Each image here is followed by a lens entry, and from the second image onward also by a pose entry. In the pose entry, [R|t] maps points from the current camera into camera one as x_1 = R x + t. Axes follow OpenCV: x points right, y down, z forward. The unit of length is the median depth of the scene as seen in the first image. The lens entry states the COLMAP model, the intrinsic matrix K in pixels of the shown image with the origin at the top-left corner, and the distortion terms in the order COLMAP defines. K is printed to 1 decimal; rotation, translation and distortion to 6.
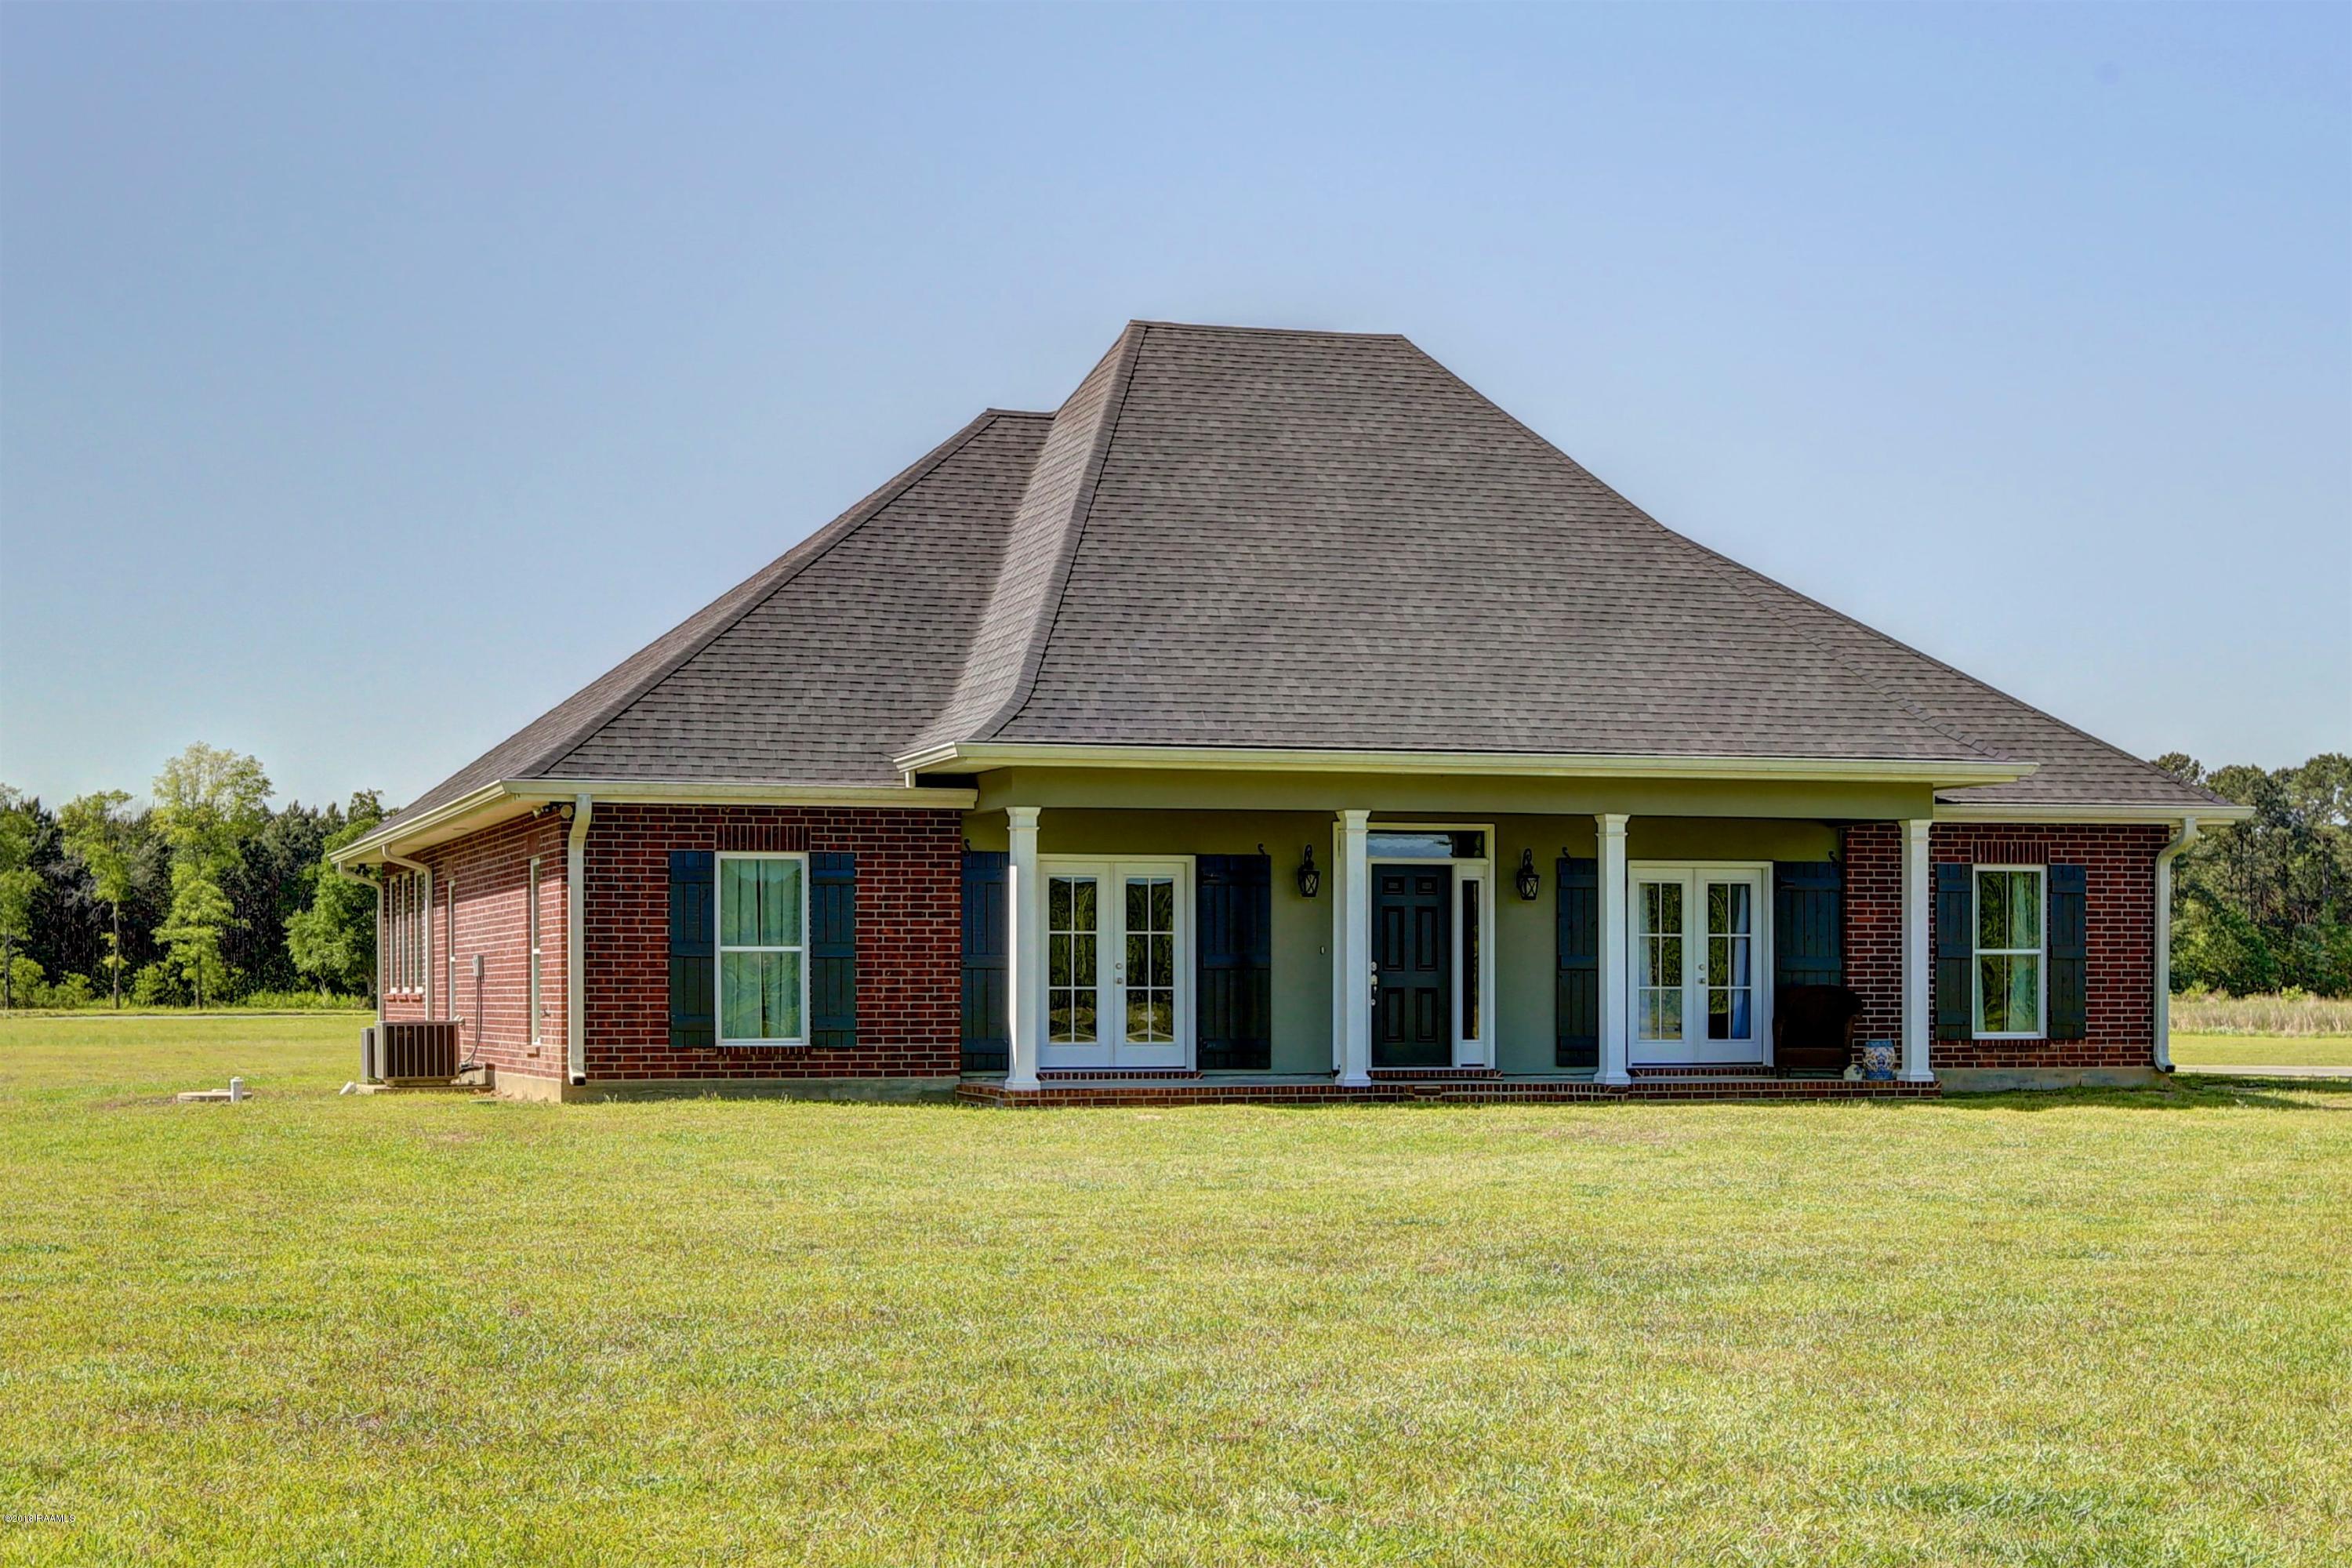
lens RADIAL K [[2431.2, 0, 1176.0], [0, 2431.2, 784.0], [0, 0, 1]] dist [0.012443, 0.009005]
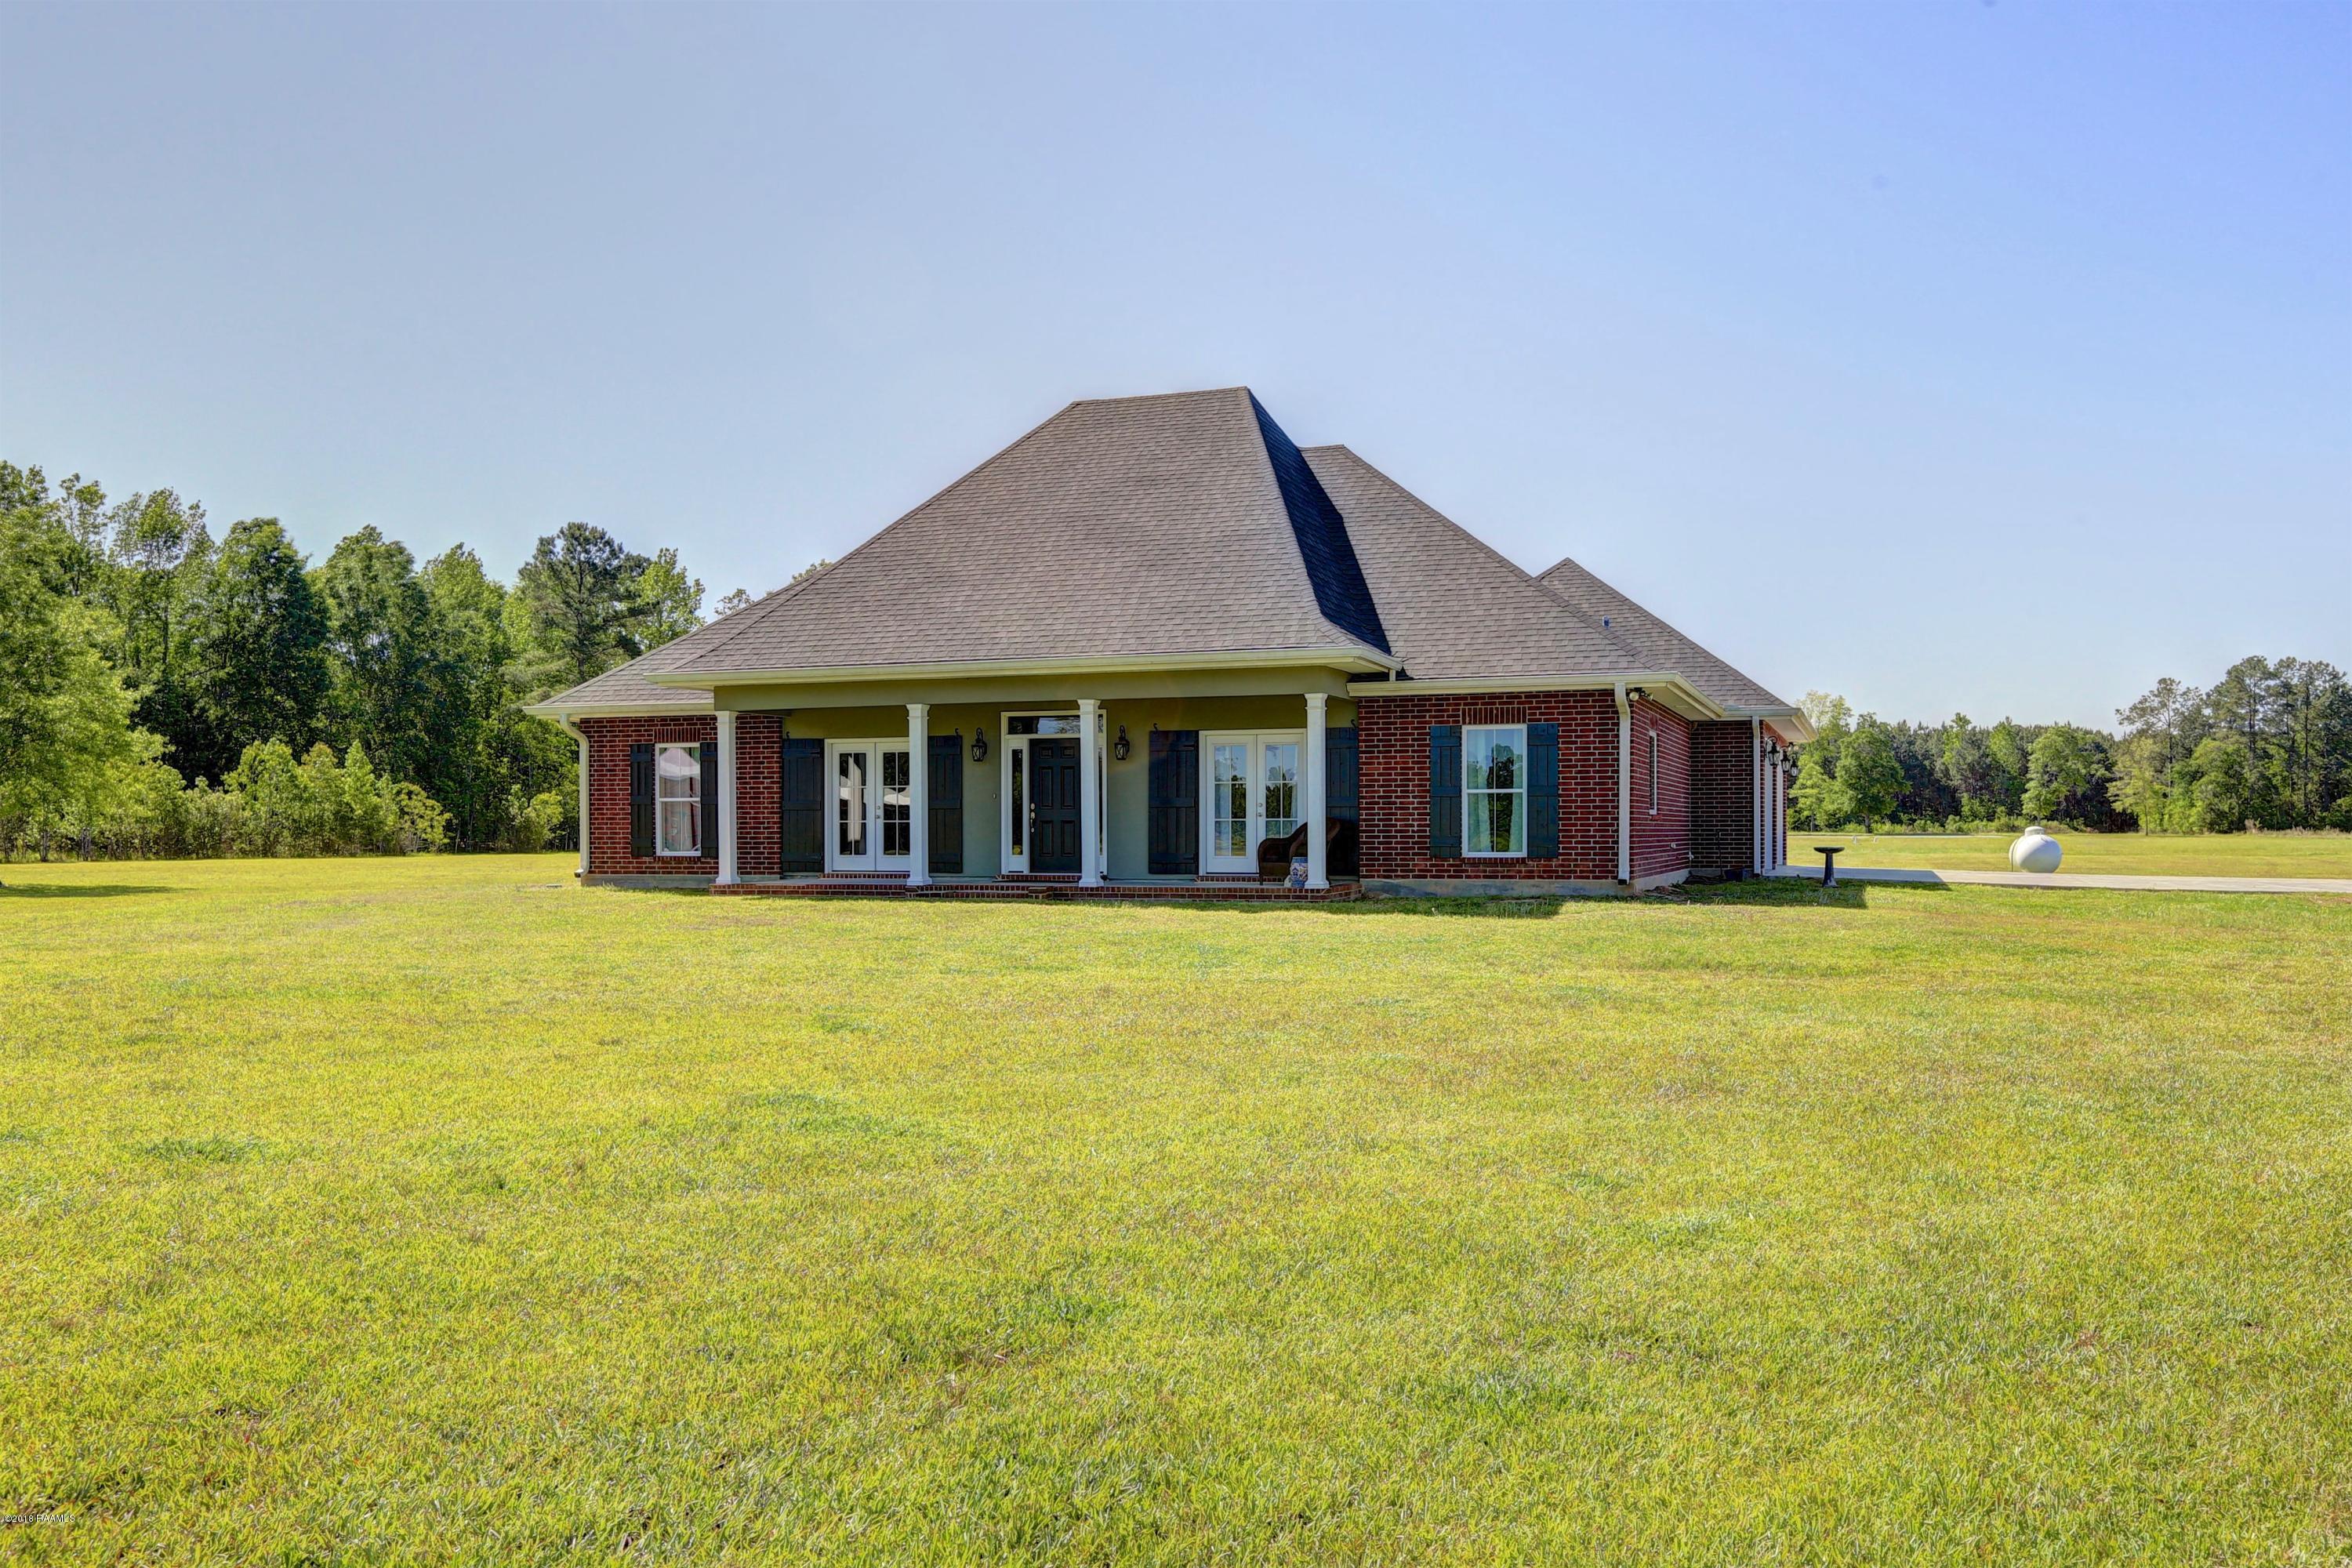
lens RADIAL K [[1689.6, 0, 1176.0], [0, 1689.6, 784.0], [0, 0, 1]] dist [-0.001127, -0.000003]
pose [[0.866744, -0.013957, -0.498559, 0.675802], [0.045670, 0.997630, 0.051469, 0.010928], [0.496659, -0.067380, 0.865327, 0.135933]]
